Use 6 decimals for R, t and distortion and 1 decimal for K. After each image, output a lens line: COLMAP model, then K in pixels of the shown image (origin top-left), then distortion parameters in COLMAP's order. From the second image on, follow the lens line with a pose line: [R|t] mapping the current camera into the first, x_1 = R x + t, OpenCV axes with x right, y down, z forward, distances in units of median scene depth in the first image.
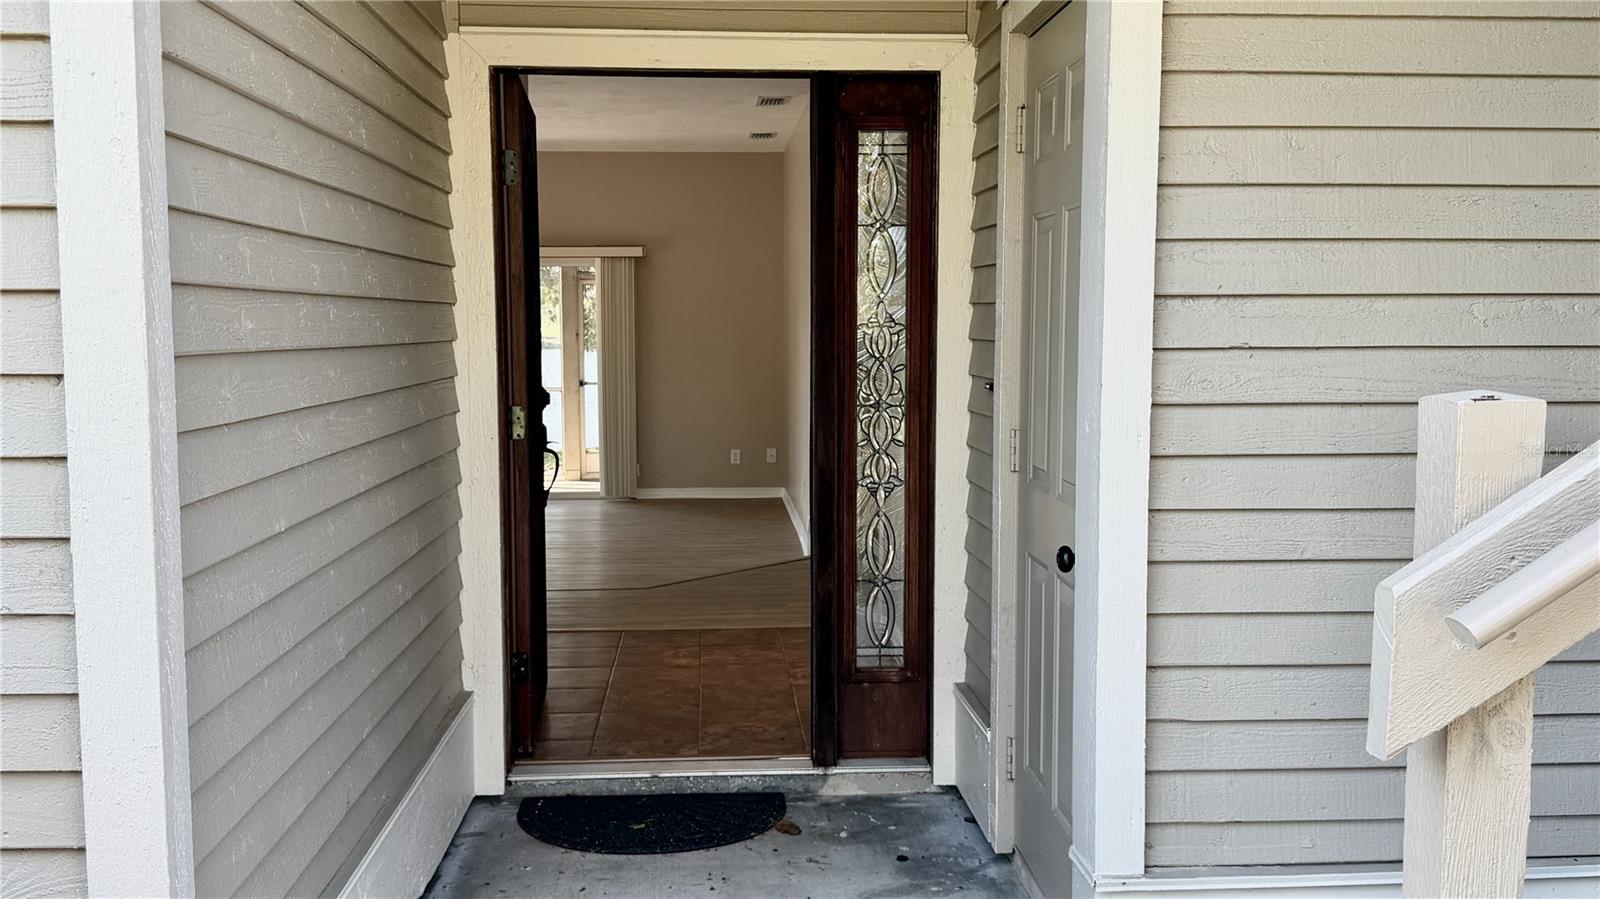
lens RADIAL K [[1397.2, 0, 795.7], [0, 1397.2, 440.6], [0, 0, 1]] dist [0.133295, -0.232424]
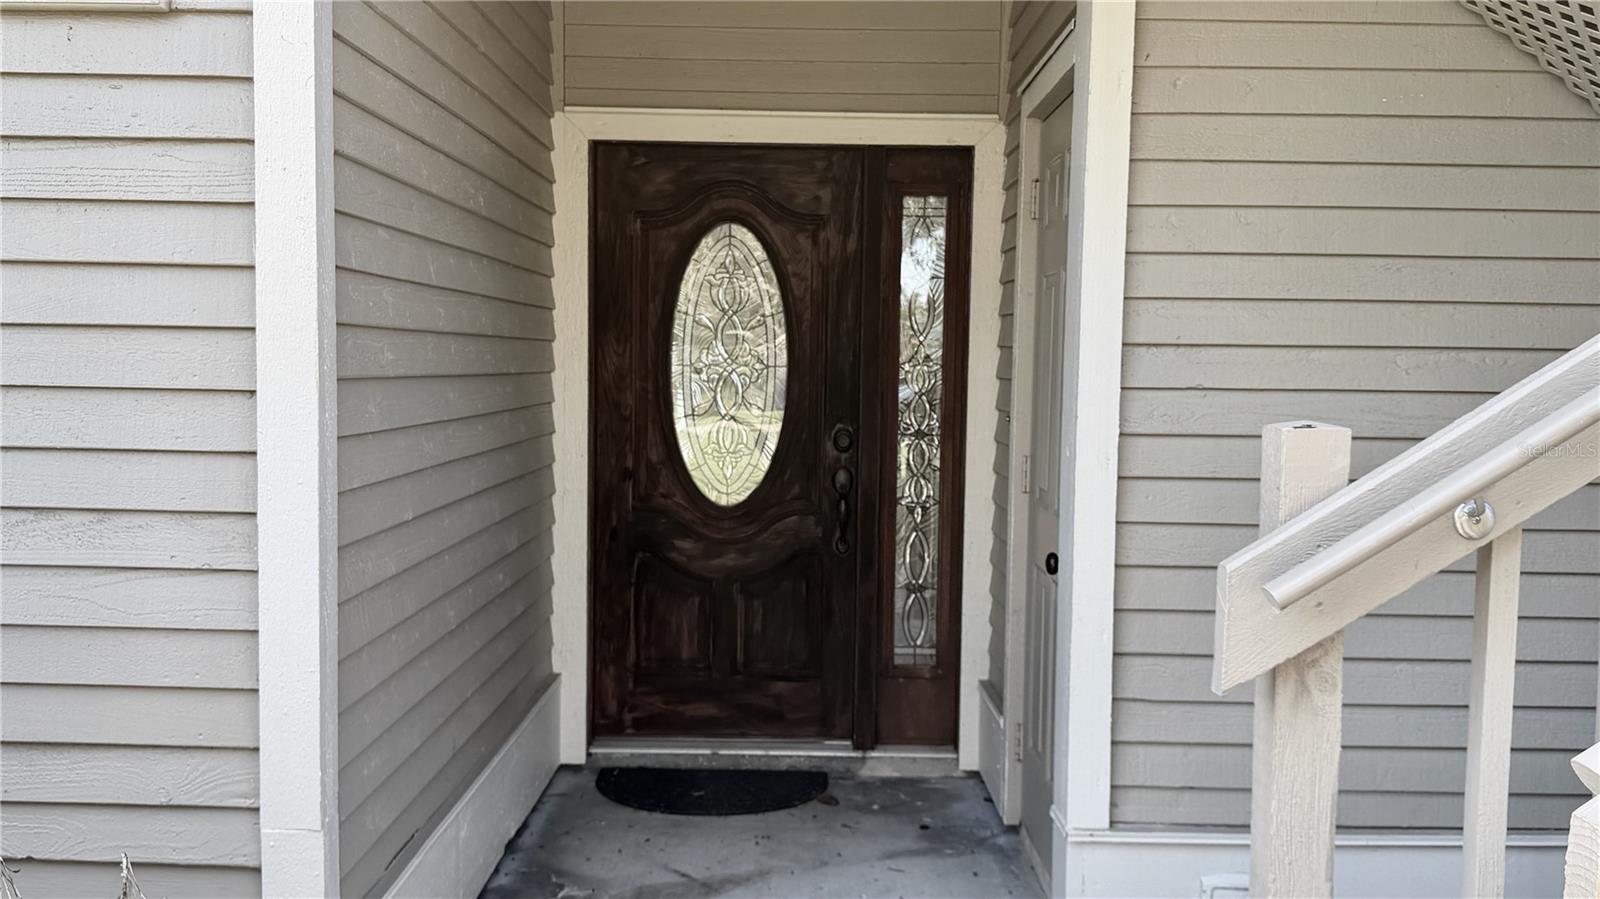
lens RADIAL K [[1349.0, 0, 806.0], [0, 1349.0, 440.7], [0, 0, 1]] dist [0.137725, -0.240523]
pose [[0.998115, 0.020082, -0.057994, 0.040095], [-0.021517, 0.999475, -0.024227, 0.010582], [0.057477, 0.025429, 0.998023, -0.131317]]
